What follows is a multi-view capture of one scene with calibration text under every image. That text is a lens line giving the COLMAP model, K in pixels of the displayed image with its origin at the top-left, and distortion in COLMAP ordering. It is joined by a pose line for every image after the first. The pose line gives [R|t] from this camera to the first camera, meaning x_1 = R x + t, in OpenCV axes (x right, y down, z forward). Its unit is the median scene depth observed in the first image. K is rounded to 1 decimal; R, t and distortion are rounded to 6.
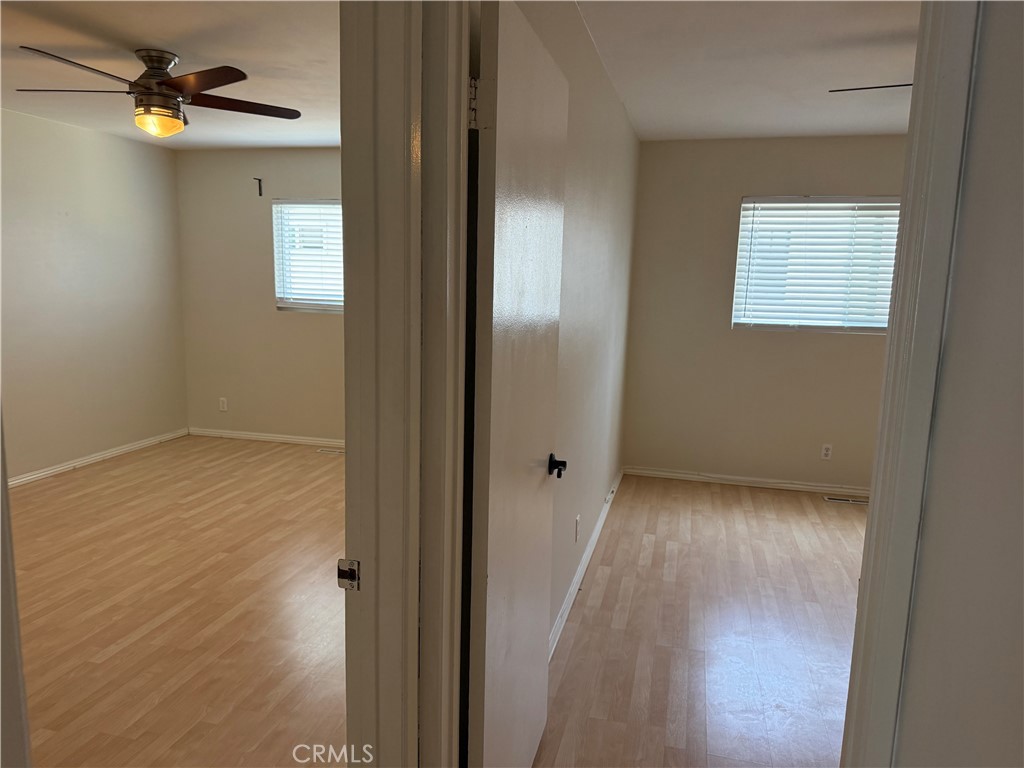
lens RADIAL K [[735.3, 0, 515.3], [0, 735.3, 388.9], [0, 0, 1]] dist [0.038784, -0.085095]
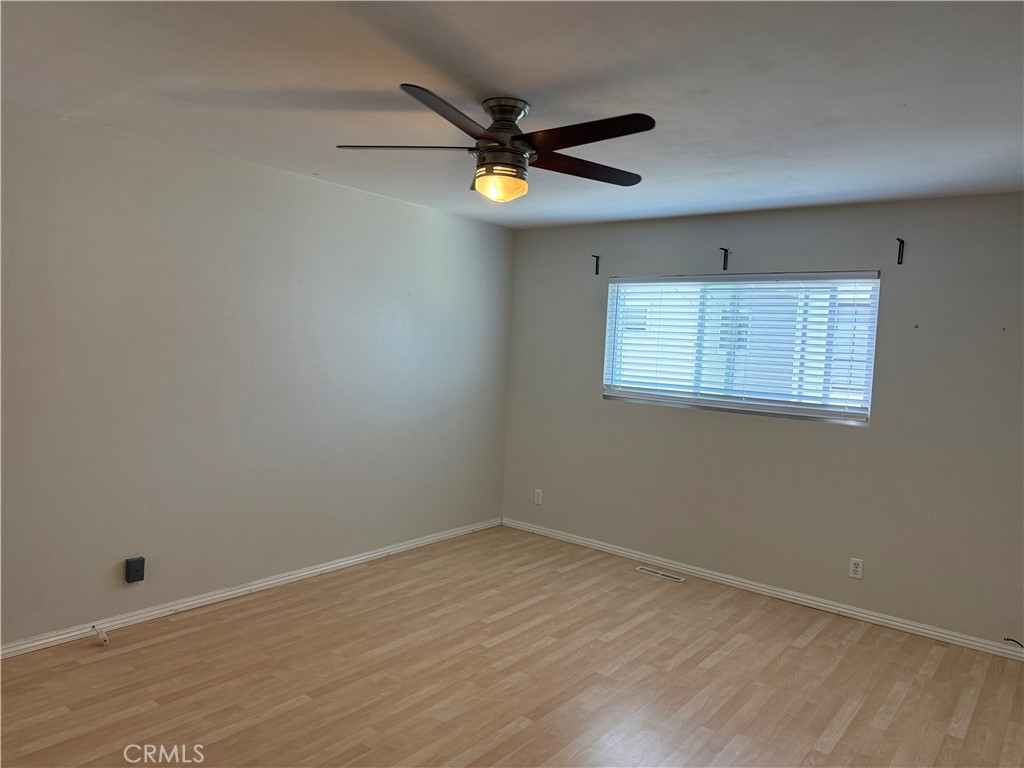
lens RADIAL K [[722.9, 0, 512.0], [0, 722.9, 384.0], [0, 0, 1]] dist [-0.001132, -0.000082]
pose [[0.913494, 0.047177, -0.404109, -0.095889], [-0.091970, 0.991489, -0.092149, -0.045501], [0.396322, 0.121343, 0.910058, 0.211052]]
